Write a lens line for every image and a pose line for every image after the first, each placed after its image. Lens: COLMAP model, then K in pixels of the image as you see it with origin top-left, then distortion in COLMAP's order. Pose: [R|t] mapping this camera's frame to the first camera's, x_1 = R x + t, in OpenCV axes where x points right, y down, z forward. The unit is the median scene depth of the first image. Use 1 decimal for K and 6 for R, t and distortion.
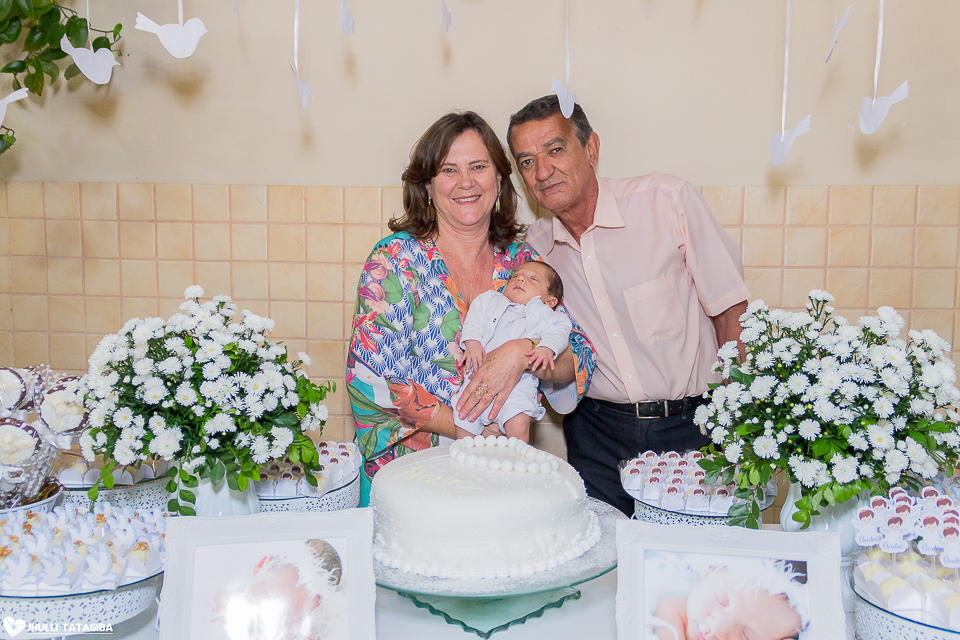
lens RADIAL K [[730.8, 0, 483.2], [0, 730.8, 322.7], [0, 0, 1]] dist [0.042658, -0.000643]
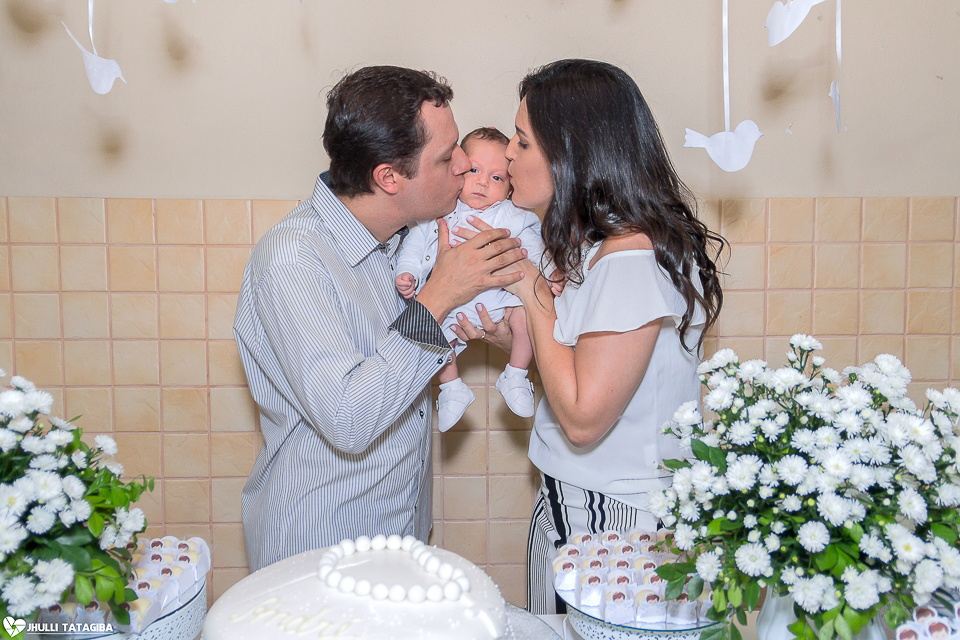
lens RADIAL K [[730.8, 0, 480.4], [0, 730.8, 321.1], [0, 0, 1]] dist [0.042658, -0.000643]
pose [[0.992947, -0.022993, 0.116308, 0.036210], [0.024992, 0.999563, -0.015758, -0.055258], [-0.115895, 0.018554, 0.993088, 0.282682]]
